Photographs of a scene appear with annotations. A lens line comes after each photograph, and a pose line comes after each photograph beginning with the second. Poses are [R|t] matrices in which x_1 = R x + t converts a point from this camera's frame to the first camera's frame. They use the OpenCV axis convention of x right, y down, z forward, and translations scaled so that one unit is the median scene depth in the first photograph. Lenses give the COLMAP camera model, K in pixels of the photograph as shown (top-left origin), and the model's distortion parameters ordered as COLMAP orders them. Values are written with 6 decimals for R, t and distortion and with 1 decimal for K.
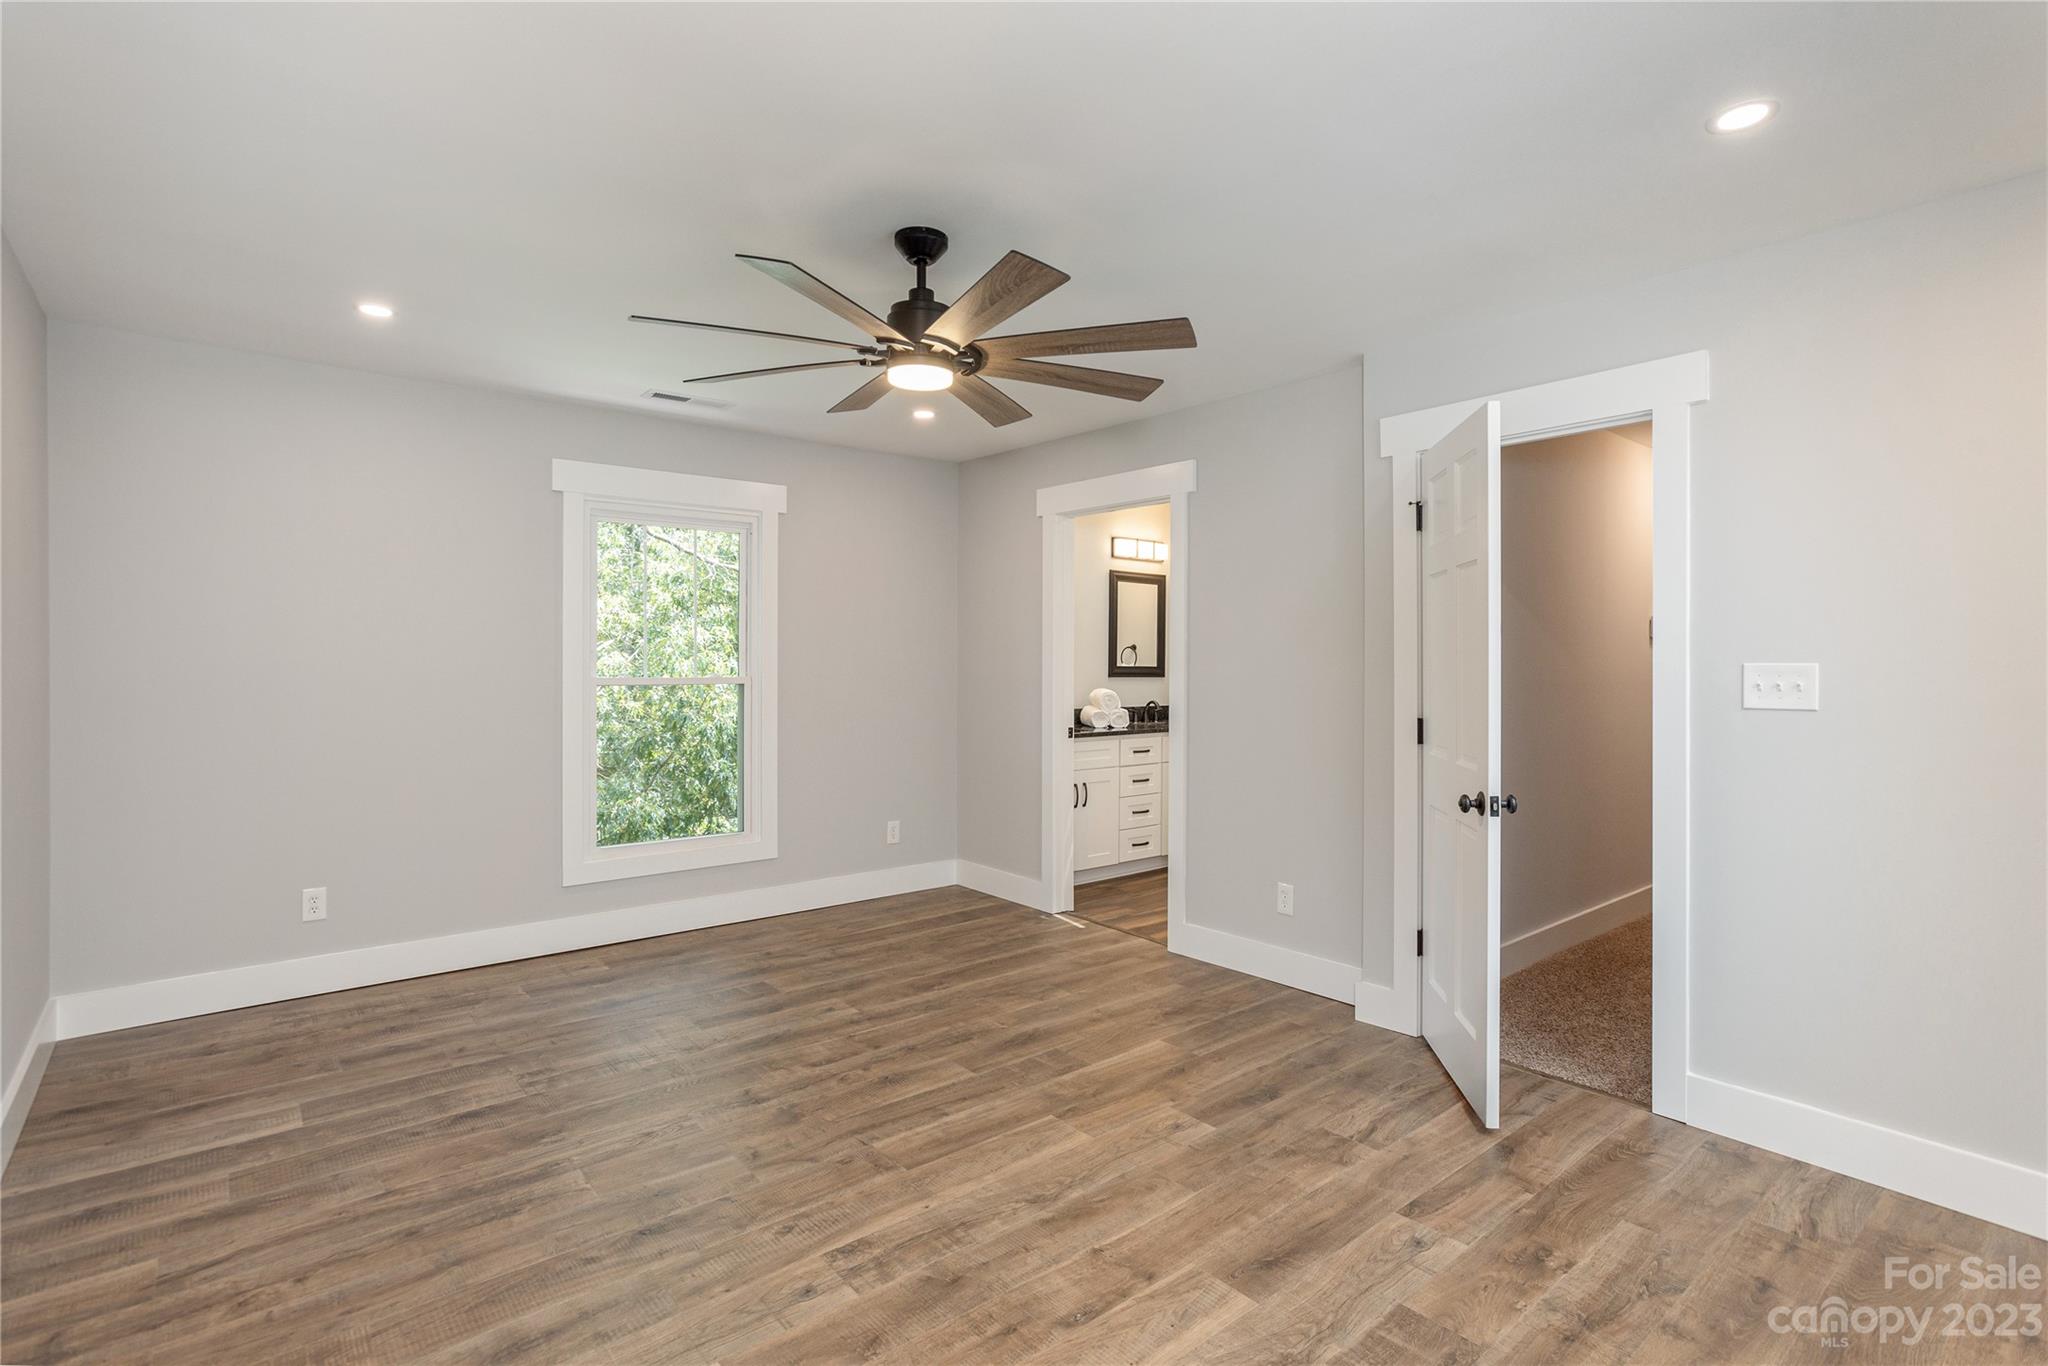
lens RADIAL K [[995.4, 0, 1017.9], [0, 995.4, 693.0], [0, 0, 1]] dist [0.035063, 0.001855]
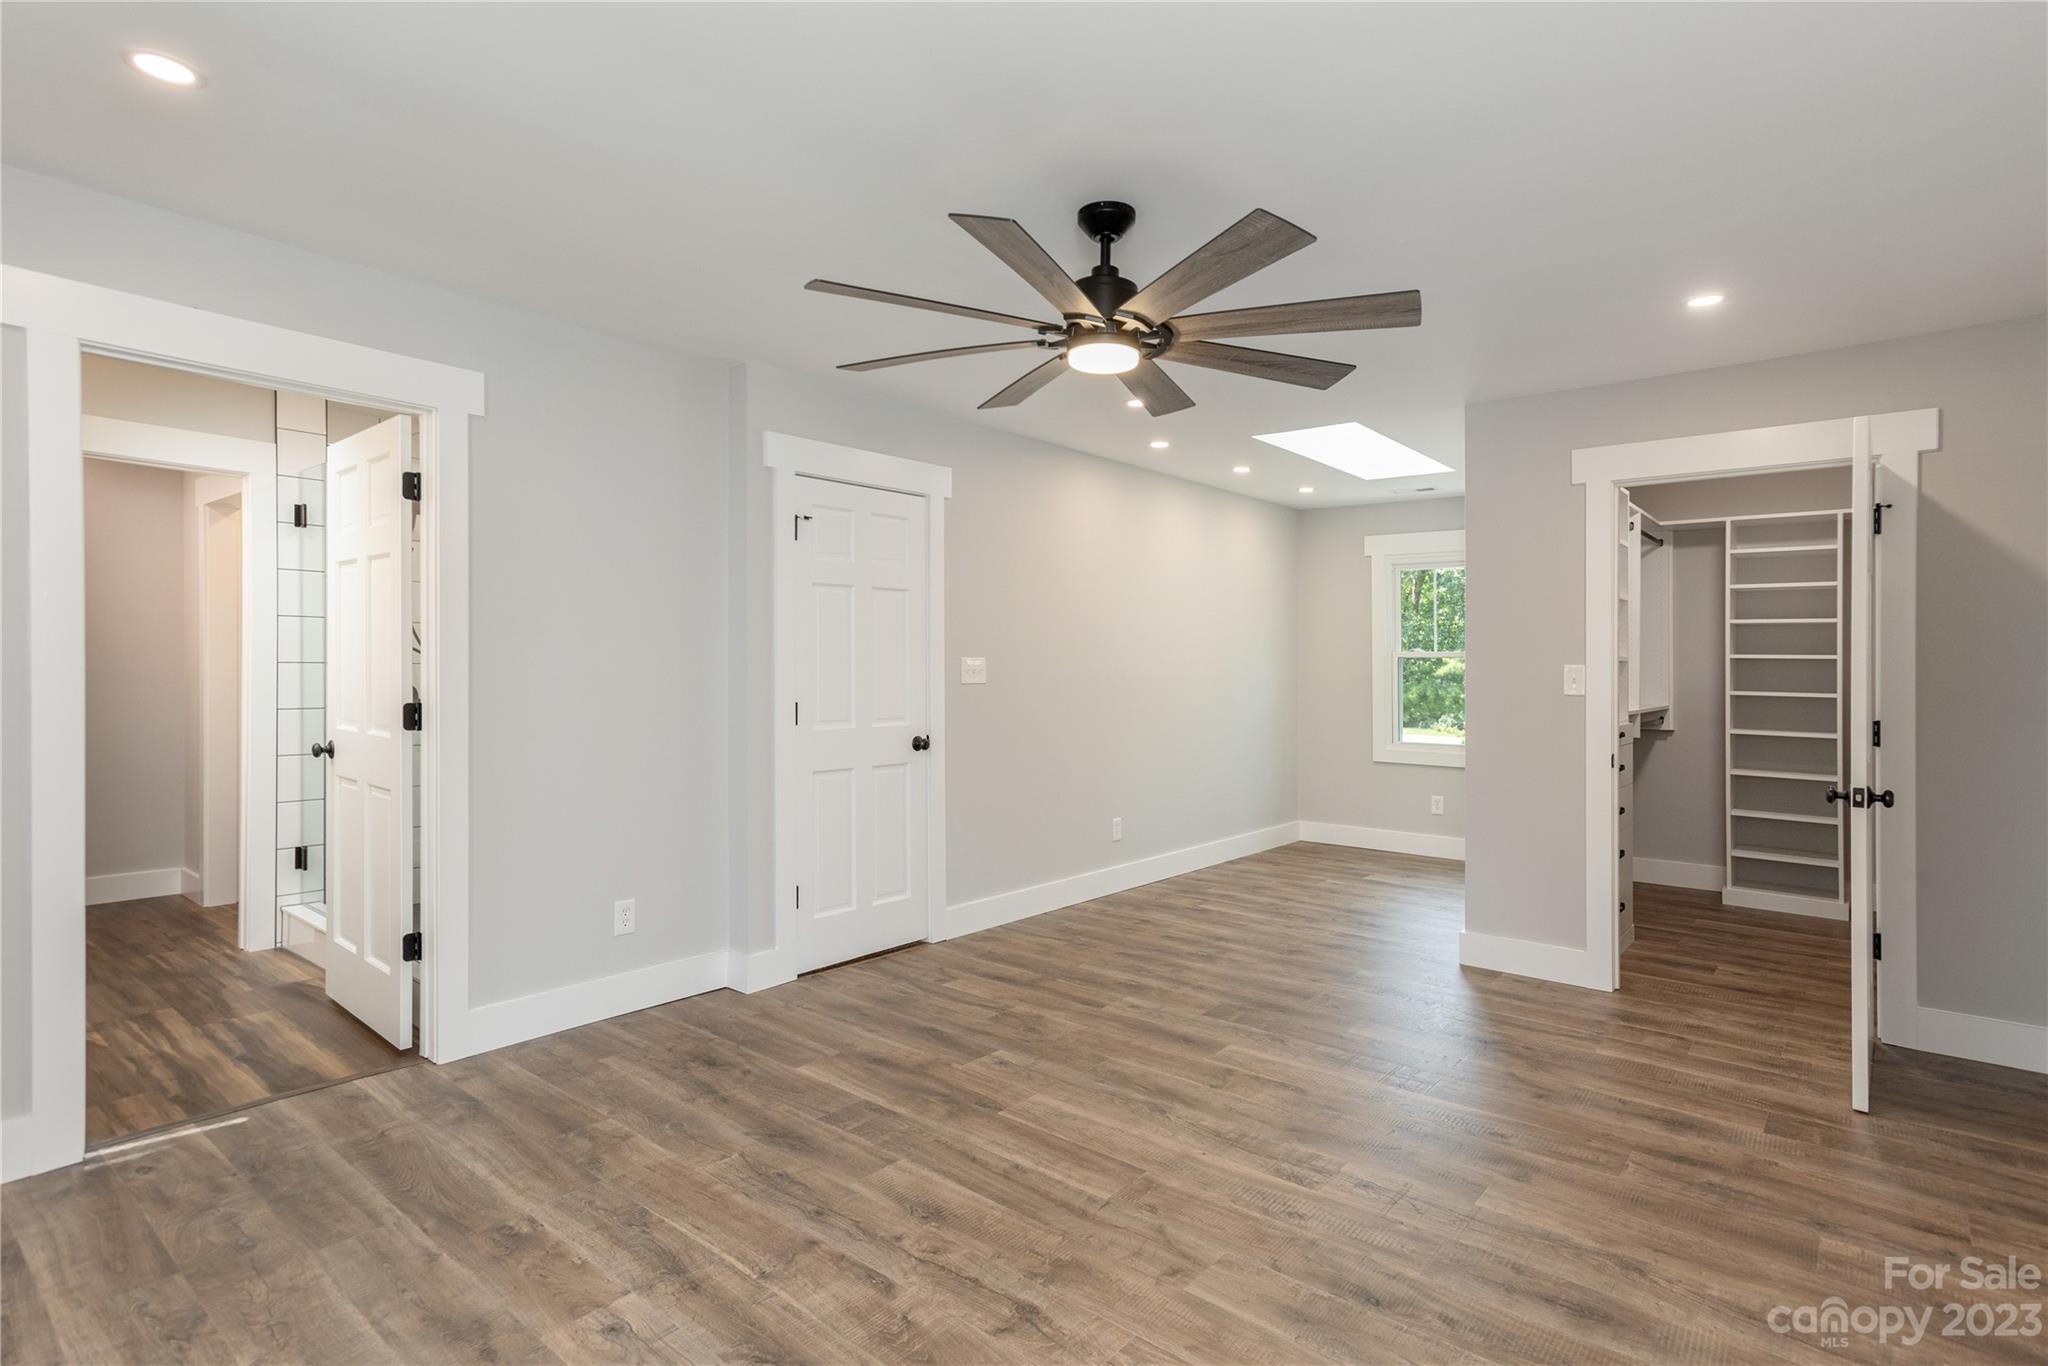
lens RADIAL K [[995.4, 0, 1012.8], [0, 995.4, 679.5], [0, 0, 1]] dist [0.035063, 0.001855]
pose [[-0.191150, -0.002032, 0.981559, -0.902099], [0.003113, 0.999992, 0.002676, -0.003852], [-0.981556, 0.003568, -0.191142, 1.138730]]
